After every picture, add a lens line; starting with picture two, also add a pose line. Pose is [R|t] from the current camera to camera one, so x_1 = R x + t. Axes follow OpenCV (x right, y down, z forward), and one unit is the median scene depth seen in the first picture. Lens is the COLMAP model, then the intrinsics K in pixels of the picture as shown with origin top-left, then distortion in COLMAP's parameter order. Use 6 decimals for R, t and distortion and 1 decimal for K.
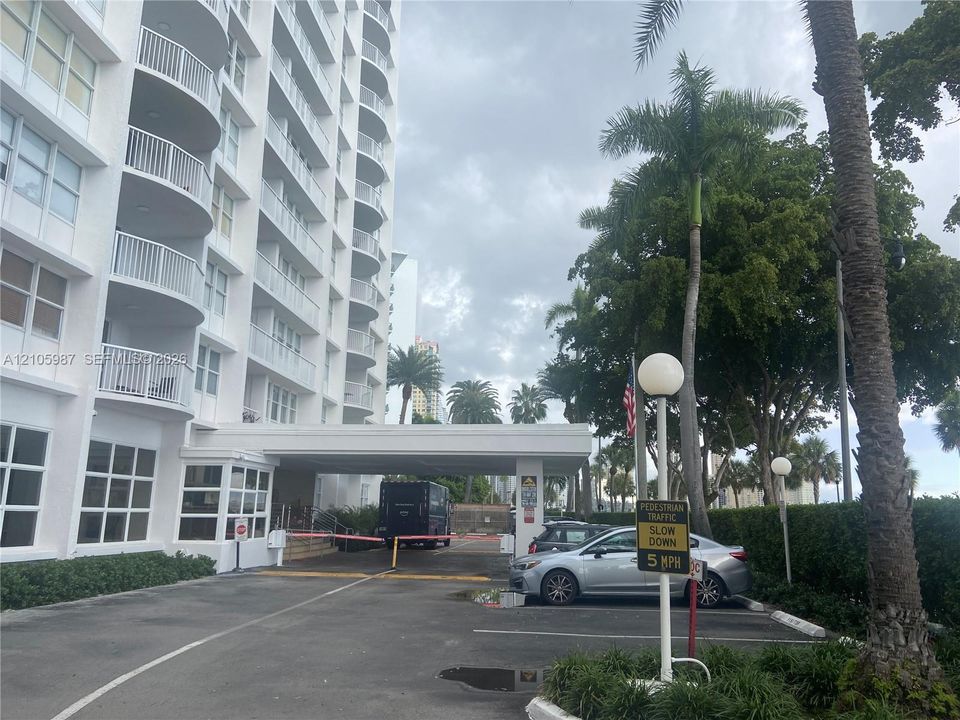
lens RADIAL K [[728.3, 0, 480.0], [0, 728.3, 360.0], [0, 0, 1]] dist [0.139234, -0.133909]
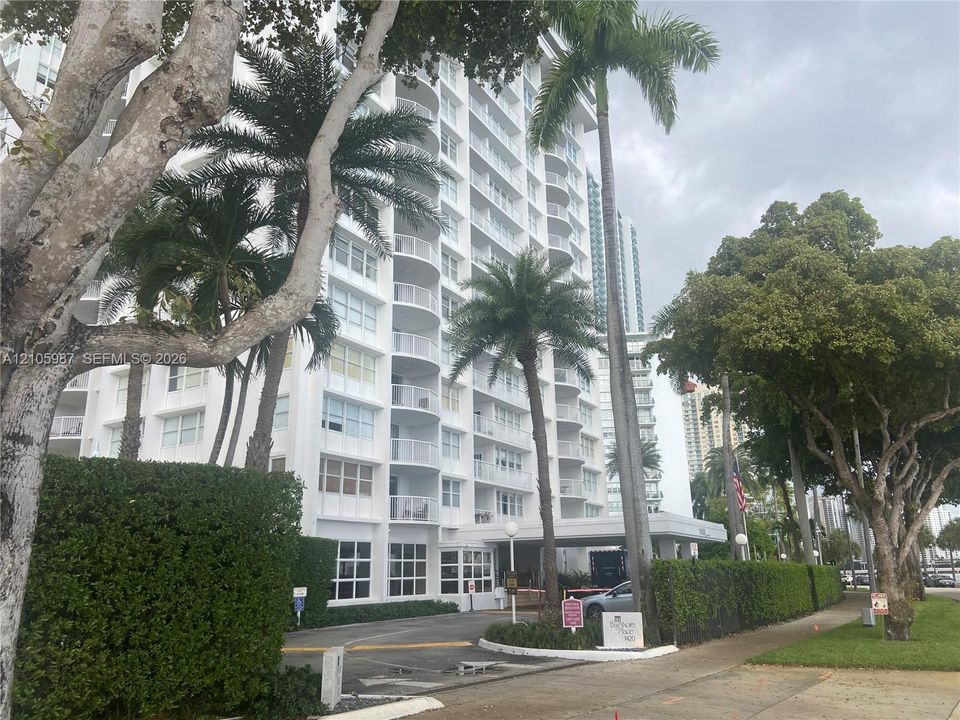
lens RADIAL K [[728.3, 0, 480.0], [0, 728.3, 360.0], [0, 0, 1]] dist [0.139234, -0.133909]
pose [[0.901534, -0.157566, -0.403000, 0.509494], [0.126695, 0.986648, -0.102340, -0.130638], [0.413745, 0.041205, 0.909460, -0.644576]]
